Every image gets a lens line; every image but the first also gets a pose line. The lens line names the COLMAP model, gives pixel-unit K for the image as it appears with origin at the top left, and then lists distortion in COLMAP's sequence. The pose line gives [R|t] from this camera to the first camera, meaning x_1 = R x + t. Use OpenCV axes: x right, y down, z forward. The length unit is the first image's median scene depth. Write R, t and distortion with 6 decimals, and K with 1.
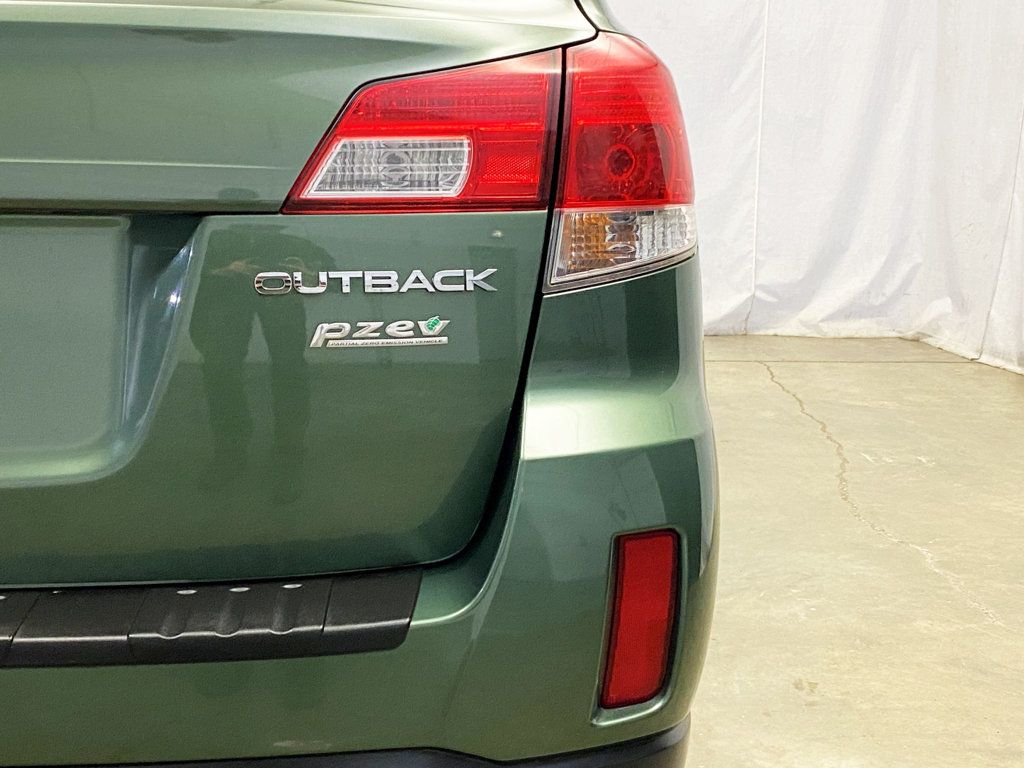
lens RADIAL K [[1418.9, 0, 512.0], [0, 1418.9, 384.0], [0, 0, 1]] dist [0.203520, -0.662879]
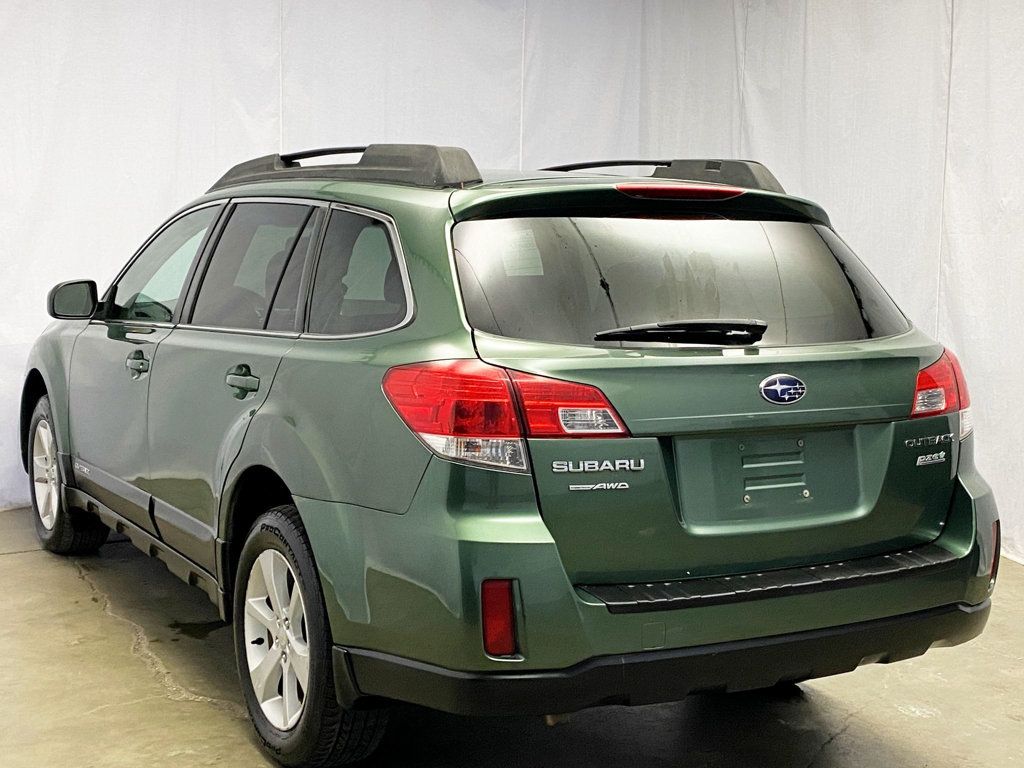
lens RADIAL K [[1418.9, 0, 512.0], [0, 1418.9, 384.0], [0, 0, 1]] dist [0.203520, -0.662879]
pose [[0.882318, -0.047341, 0.468266, -2.071812], [0.078768, 0.995749, -0.047748, -0.107875], [-0.464015, 0.079014, 0.882296, -1.105123]]
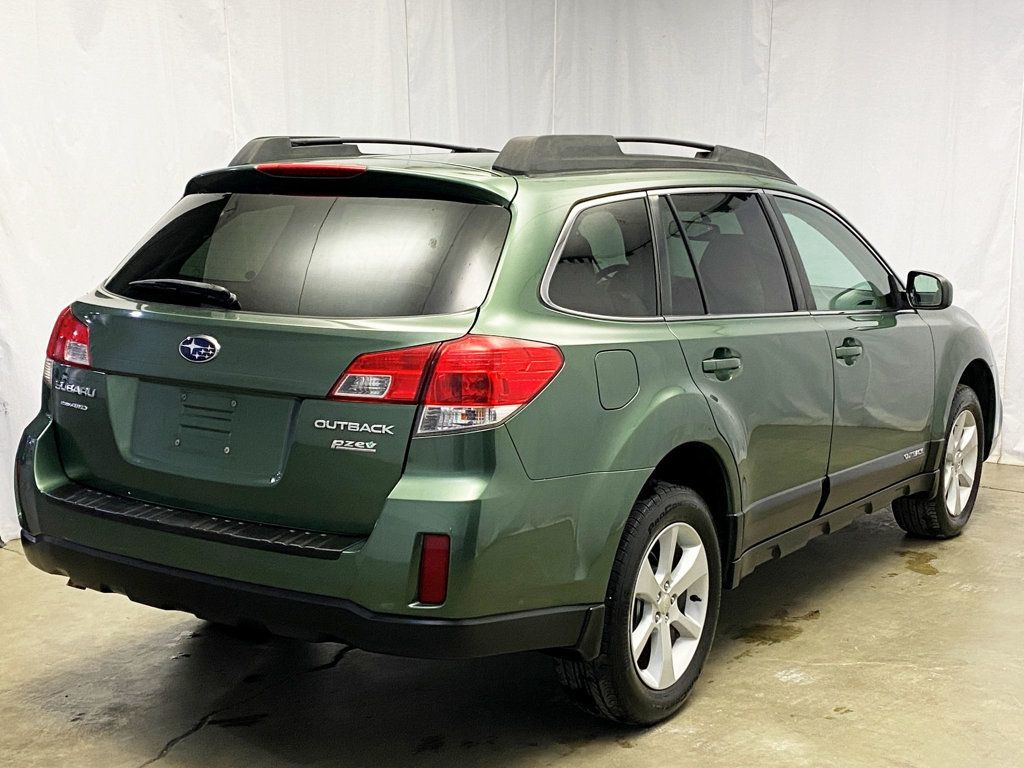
lens RADIAL K [[1480.3, 0, 512.0], [0, 1480.3, 384.0], [0, 0, 1]] dist [0.060180, 0.047015]
pose [[0.808516, 0.077745, -0.583316, 1.713115], [-0.118033, 0.992516, -0.031319, -0.095199], [0.576515, 0.094173, 0.811641, -1.081050]]
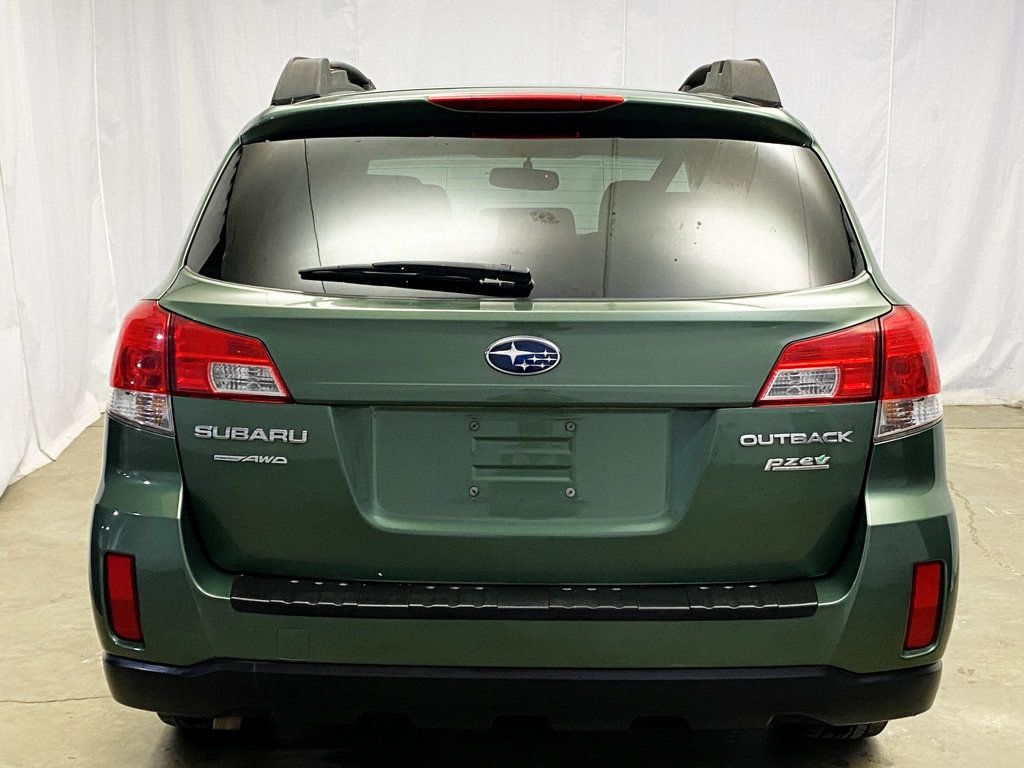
lens RADIAL K [[1418.9, 0, 512.0], [0, 1418.9, 384.0], [0, 0, 1]] dist [0.203520, -0.662879]
pose [[0.998698, -0.000765, -0.051010, -0.381396], [-0.000625, 0.999629, -0.027236, -0.089774], [0.051012, 0.027233, 0.998327, -1.042930]]
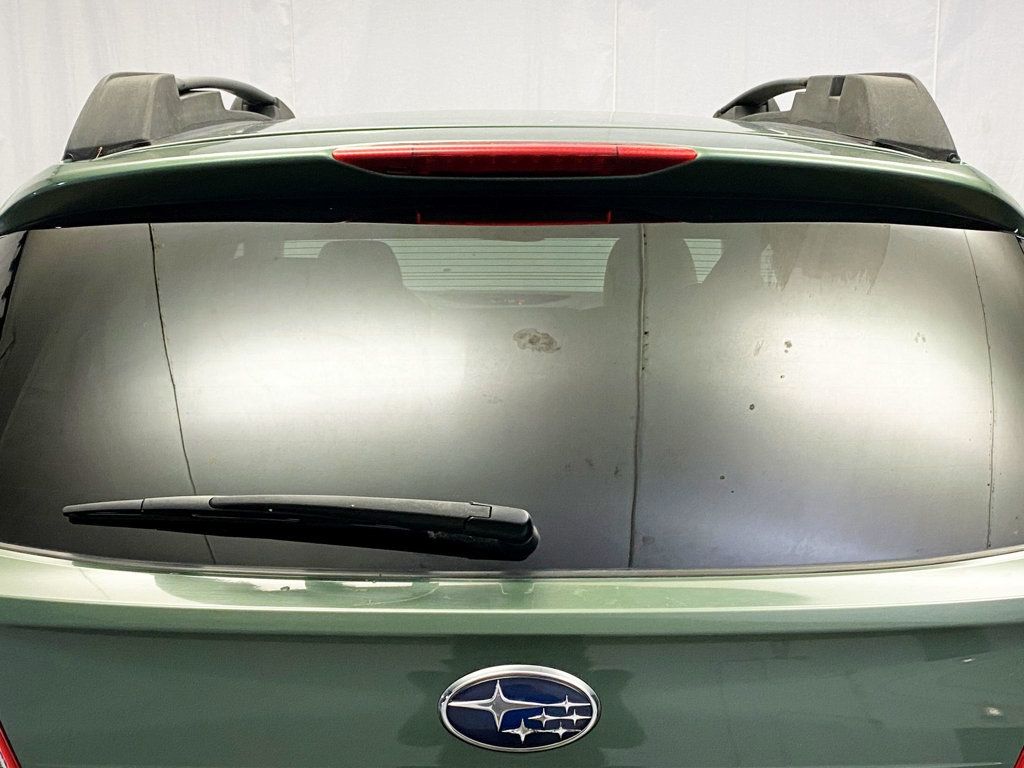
lens RADIAL K [[1418.9, 0, 512.0], [0, 1418.9, 384.0], [0, 0, 1]] dist [0.203520, -0.662879]
pose [[0.999536, -0.008847, -0.029141, -0.441566], [0.008145, 0.999676, -0.024105, -0.370330], [0.029345, 0.023857, 0.999285, -0.033127]]
